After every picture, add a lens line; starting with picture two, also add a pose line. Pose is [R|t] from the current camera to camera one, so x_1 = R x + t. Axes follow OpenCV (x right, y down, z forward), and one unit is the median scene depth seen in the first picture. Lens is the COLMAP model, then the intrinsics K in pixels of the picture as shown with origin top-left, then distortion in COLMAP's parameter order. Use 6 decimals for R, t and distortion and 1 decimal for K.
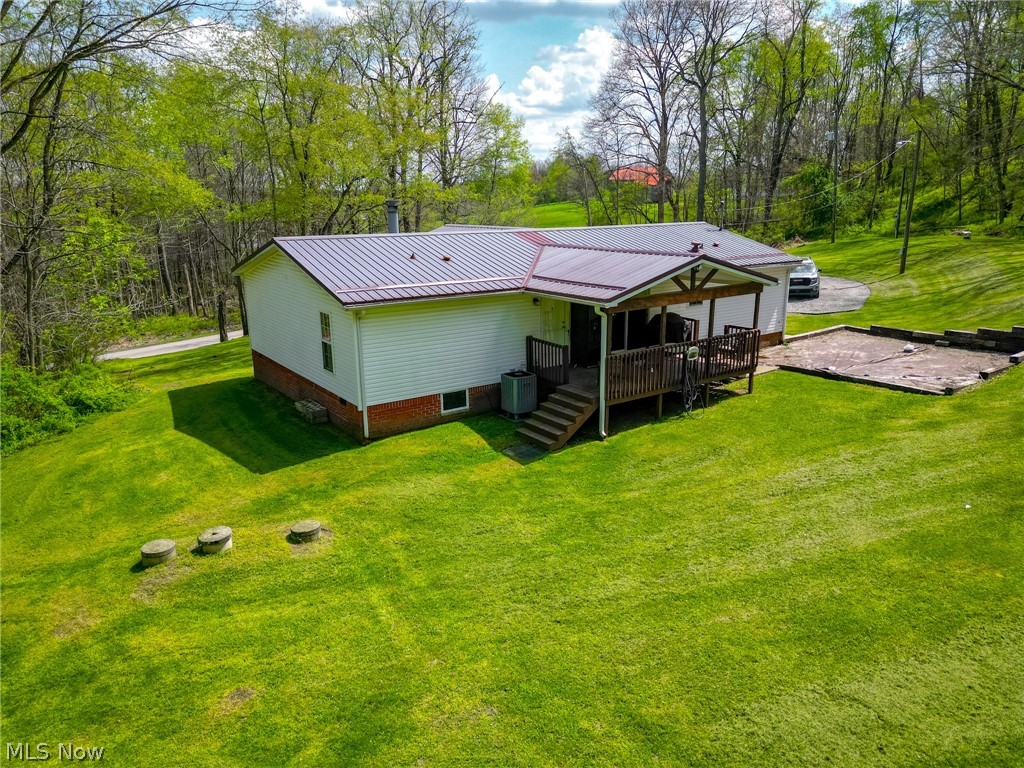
lens RADIAL K [[716.2, 0, 512.0], [0, 716.2, 384.0], [0, 0, 1]] dist [0.080578, -0.082587]
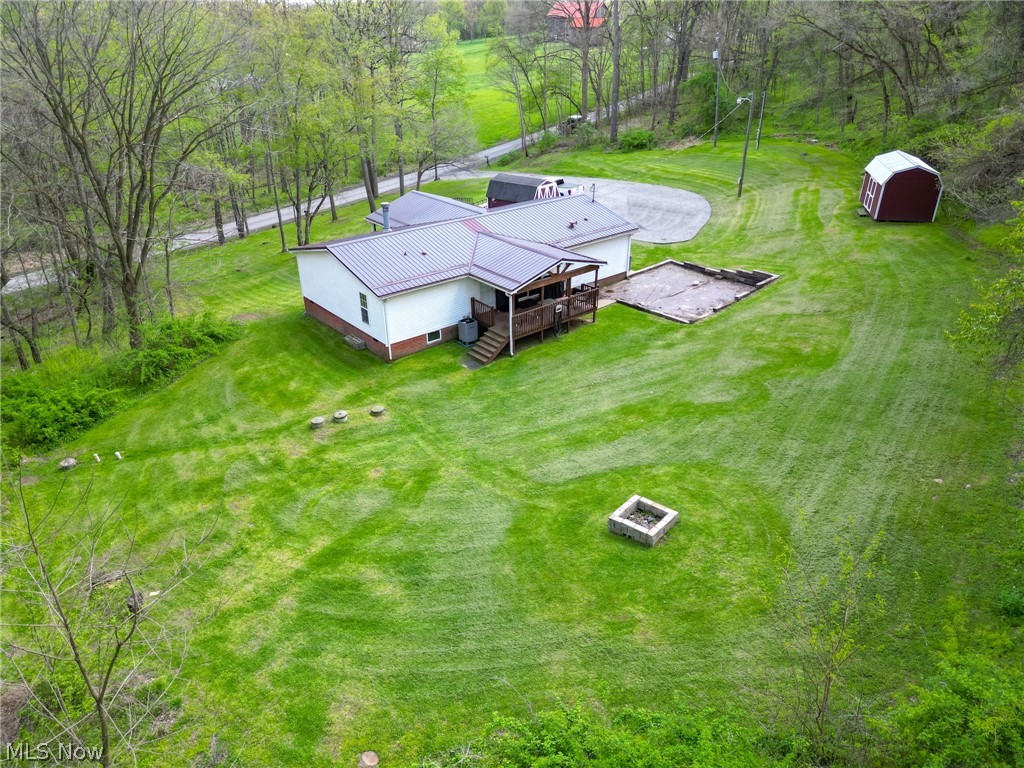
lens RADIAL K [[716.2, 0, 512.0], [0, 716.2, 384.0], [0, 0, 1]] dist [0.080578, -0.082587]
pose [[0.996823, -0.034950, 0.071567, -0.016489], [0.018235, 0.974856, 0.222090, -0.293633], [-0.077529, -0.220079, 0.972396, -0.954312]]
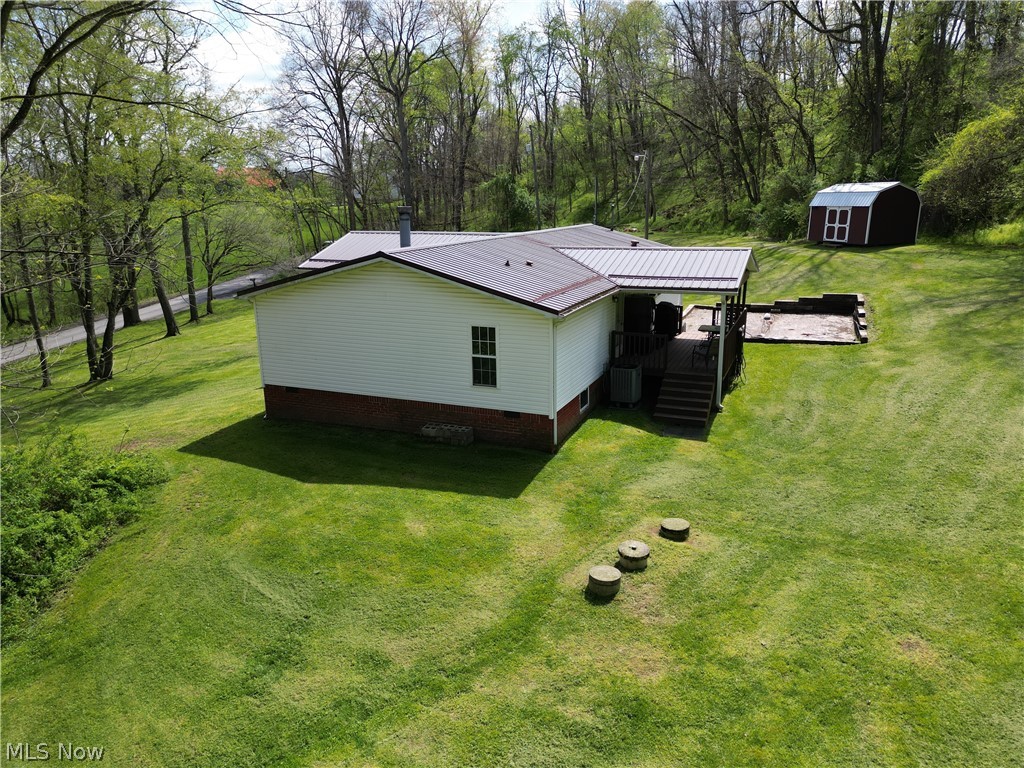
lens RADIAL K [[716.2, 0, 512.0], [0, 716.2, 384.0], [0, 0, 1]] dist [0.080578, -0.082587]
pose [[0.849344, -0.136069, 0.510001, -0.765220], [0.138390, 0.989807, 0.033612, -0.052148], [-0.509376, 0.042031, 0.859517, 0.177900]]
